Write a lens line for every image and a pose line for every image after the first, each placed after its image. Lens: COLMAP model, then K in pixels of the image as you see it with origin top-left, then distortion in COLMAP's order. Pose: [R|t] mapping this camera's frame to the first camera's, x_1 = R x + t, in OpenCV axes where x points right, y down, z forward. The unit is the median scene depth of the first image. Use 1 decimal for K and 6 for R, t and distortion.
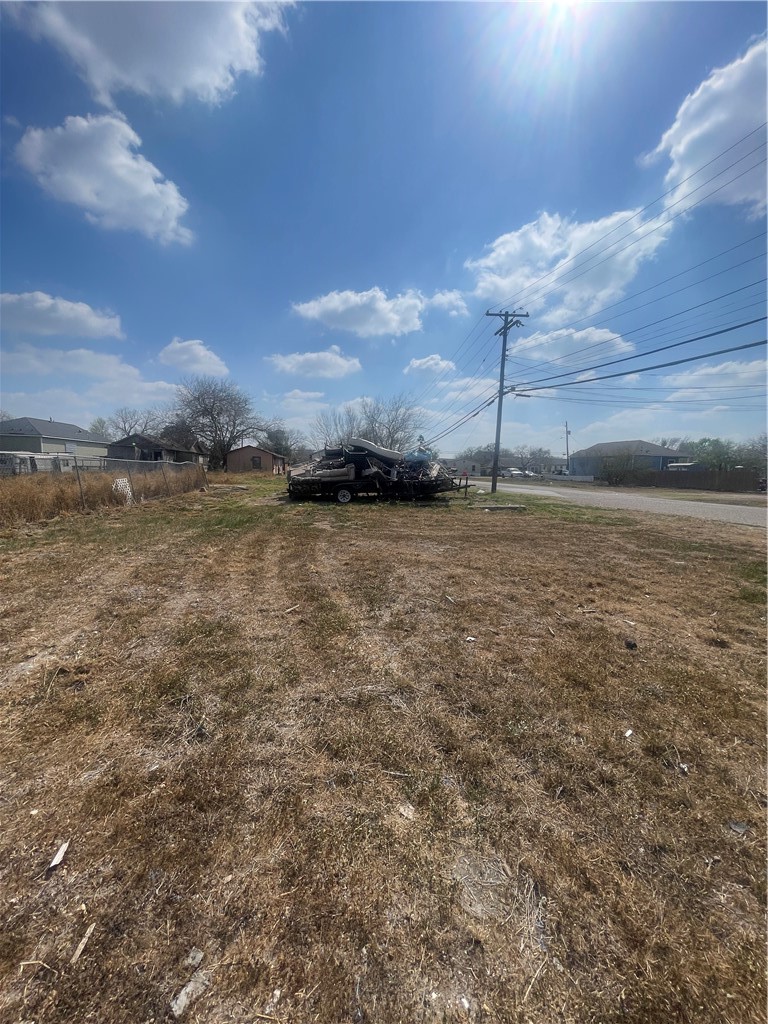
lens RADIAL K [[411.4, 0, 384.0], [0, 411.4, 512.0], [0, 0, 1]] dist [0.002170, 0.000059]
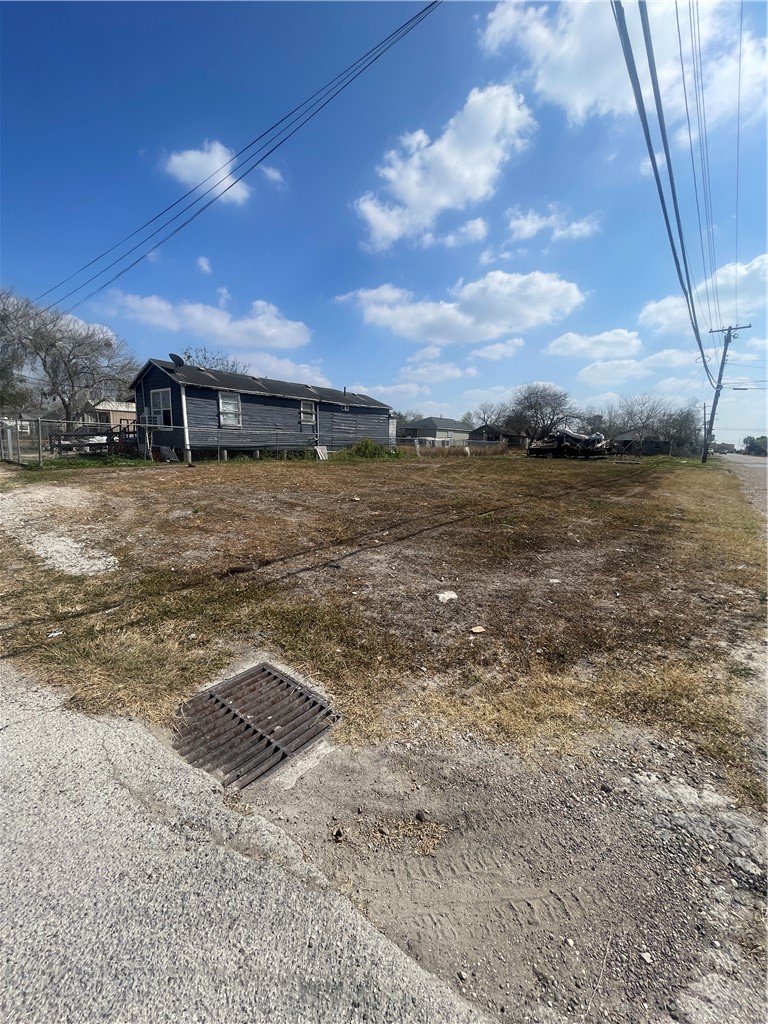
lens RADIAL K [[420.3, 0, 384.0], [0, 420.3, 512.0], [0, 0, 1]] dist [-0.015028, -0.000217]
pose [[0.701380, 0.114222, -0.703576, 0.292879], [-0.087597, 0.993407, 0.073951, 0.056935], [0.707384, 0.009763, 0.706762, -0.403407]]
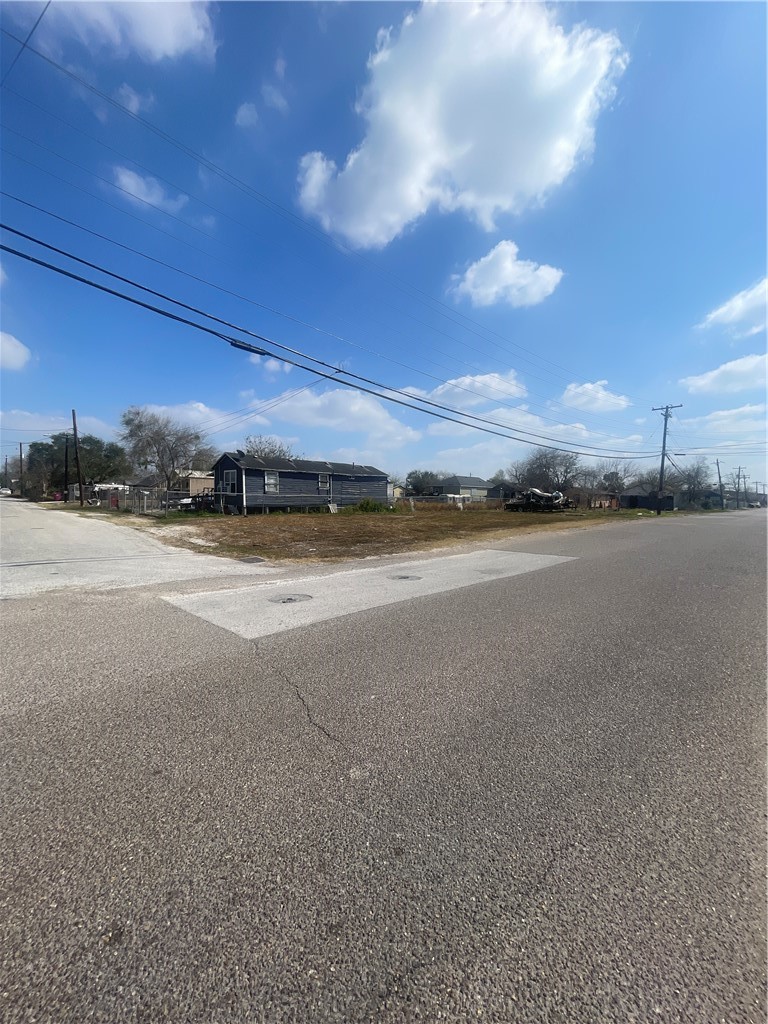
lens RADIAL K [[420.3, 0, 384.0], [0, 420.3, 512.0], [0, 0, 1]] dist [-0.015028, -0.000217]
pose [[0.612542, 0.016354, -0.790269, 0.512667], [-0.087441, 0.995052, -0.047184, 0.062687], [0.785587, 0.098004, 0.610941, -0.478241]]
